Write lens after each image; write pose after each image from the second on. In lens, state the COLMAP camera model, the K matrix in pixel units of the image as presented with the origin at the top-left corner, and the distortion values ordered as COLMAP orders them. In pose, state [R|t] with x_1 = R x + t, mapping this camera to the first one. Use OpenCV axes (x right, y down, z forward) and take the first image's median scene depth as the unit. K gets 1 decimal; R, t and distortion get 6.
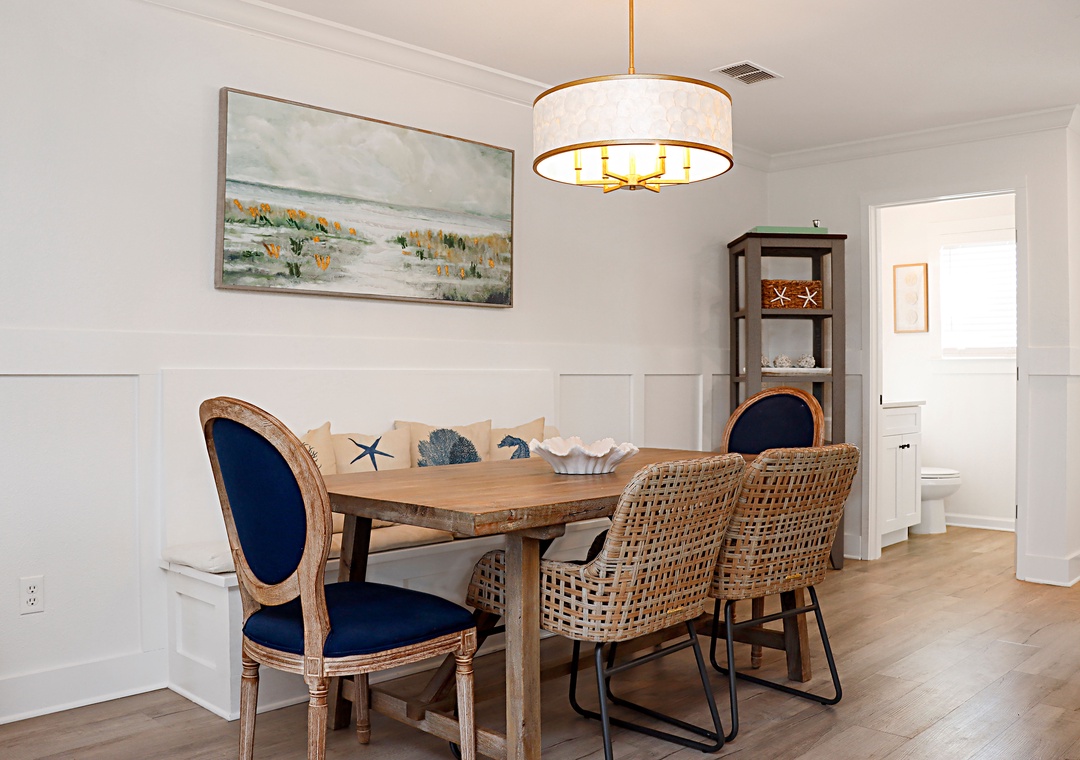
lens RADIAL K [[965.1, 0, 541.6], [0, 965.1, 372.7], [0, 0, 1]] dist [-0.167862, 0.134338]
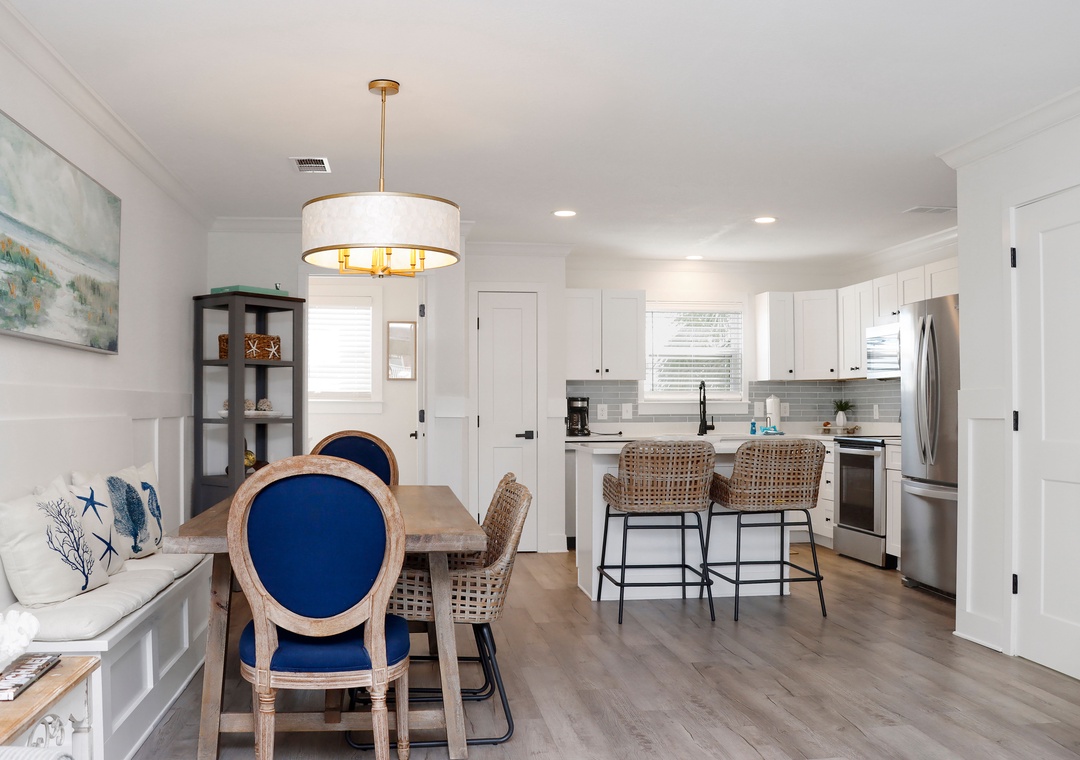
lens RADIAL K [[965.1, 0, 488.3], [0, 965.1, 384.6], [0, 0, 1]] dist [-0.167862, 0.134338]
pose [[0.644543, 0.020968, 0.764280, -0.610782], [-0.008508, 0.999759, -0.020254, -0.020830], [-0.764521, 0.006552, 0.644566, 0.064004]]
